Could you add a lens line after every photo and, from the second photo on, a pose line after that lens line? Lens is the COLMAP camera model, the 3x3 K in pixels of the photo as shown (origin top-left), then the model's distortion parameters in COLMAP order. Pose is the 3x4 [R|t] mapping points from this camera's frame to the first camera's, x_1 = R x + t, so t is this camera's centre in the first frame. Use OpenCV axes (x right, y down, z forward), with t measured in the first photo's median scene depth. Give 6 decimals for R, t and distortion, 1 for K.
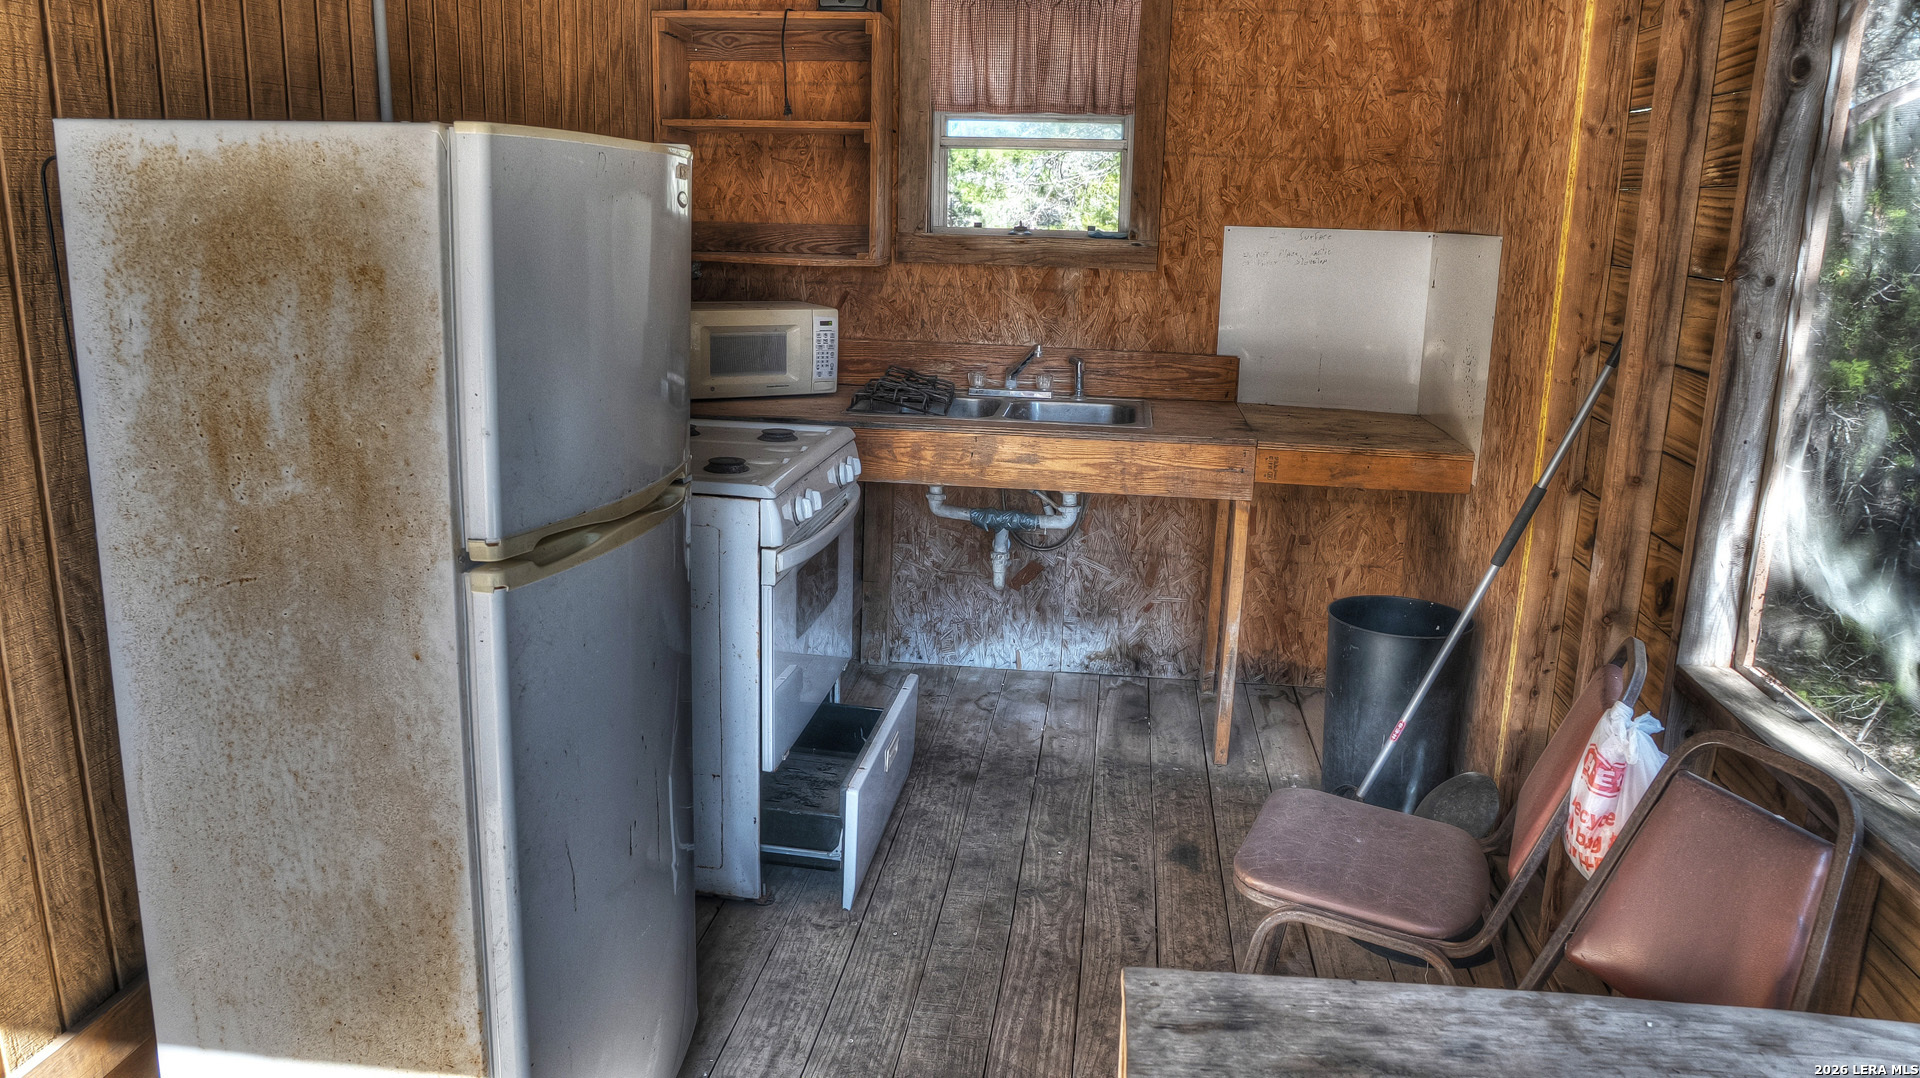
lens RADIAL K [[1347.9, 0, 960.0], [0, 1347.9, 539.0], [0, 0, 1]] dist [-0.114741, 0.079635]
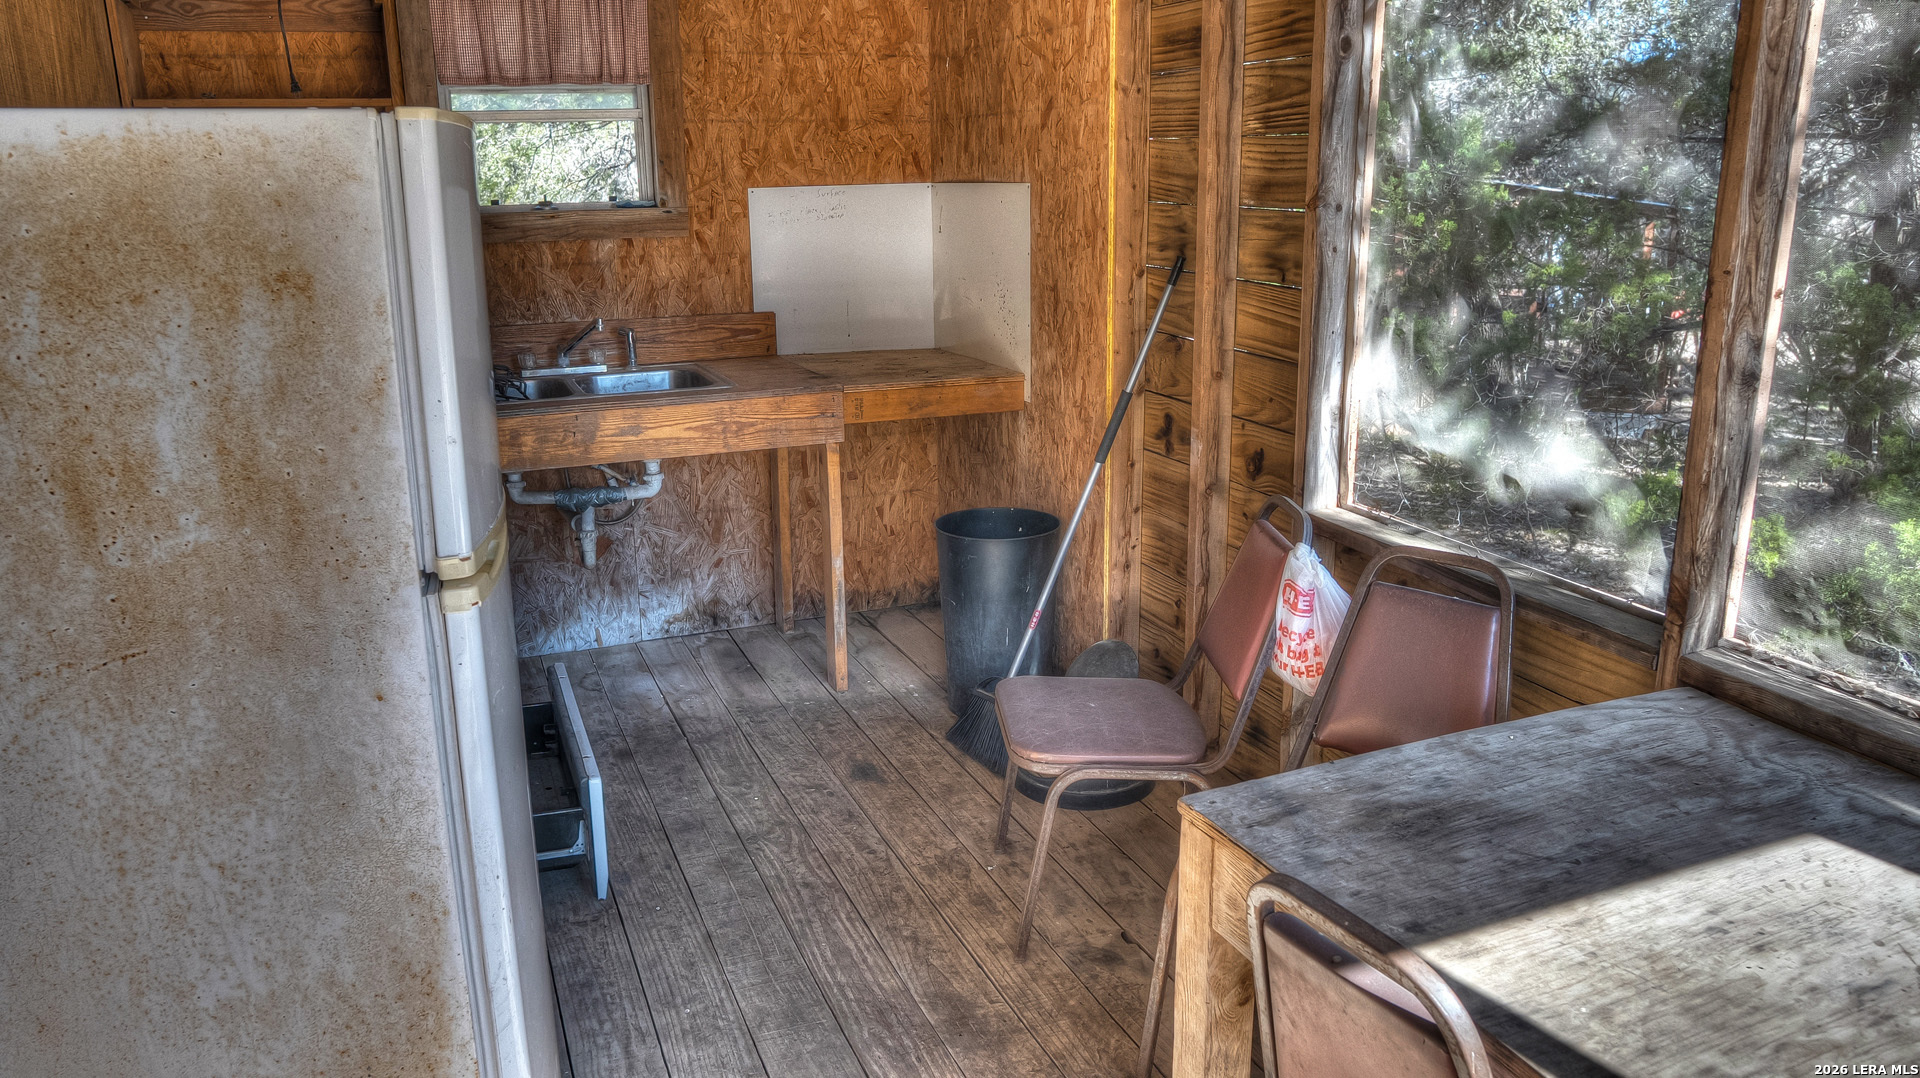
lens RADIAL K [[1347.9, 0, 960.0], [0, 1347.9, 539.0], [0, 0, 1]] dist [-0.114741, 0.079635]
pose [[0.870305, -0.163662, 0.464525, -0.307973], [0.150465, 0.986434, 0.065640, -0.011986], [-0.468966, 0.012768, 0.883124, 0.004940]]
